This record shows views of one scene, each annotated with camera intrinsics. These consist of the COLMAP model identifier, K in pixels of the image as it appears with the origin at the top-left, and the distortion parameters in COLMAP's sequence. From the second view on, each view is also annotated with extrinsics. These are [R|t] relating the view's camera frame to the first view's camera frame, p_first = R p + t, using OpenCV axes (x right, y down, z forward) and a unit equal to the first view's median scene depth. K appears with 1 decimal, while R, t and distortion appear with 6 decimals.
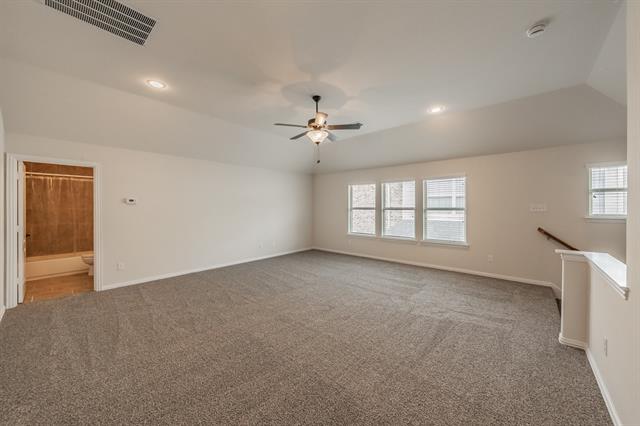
lens RADIAL K [[231.6, 0, 327.2], [0, 231.6, 207.2], [0, 0, 1]] dist [0.000137, 0.000020]
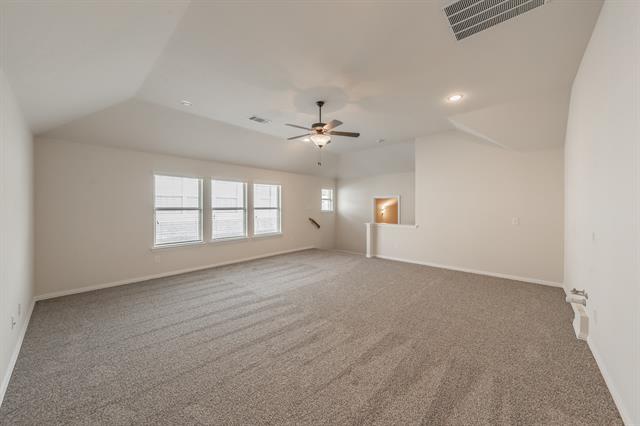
lens RADIAL K [[231.6, 0, 327.2], [0, 231.6, 207.2], [0, 0, 1]] dist [0.000137, 0.000020]
pose [[0.009986, -0.001055, 0.999950, -0.779488], [0.002562, 0.999996, 0.001030, 0.001026], [-0.999947, 0.002552, 0.009988, 0.678394]]
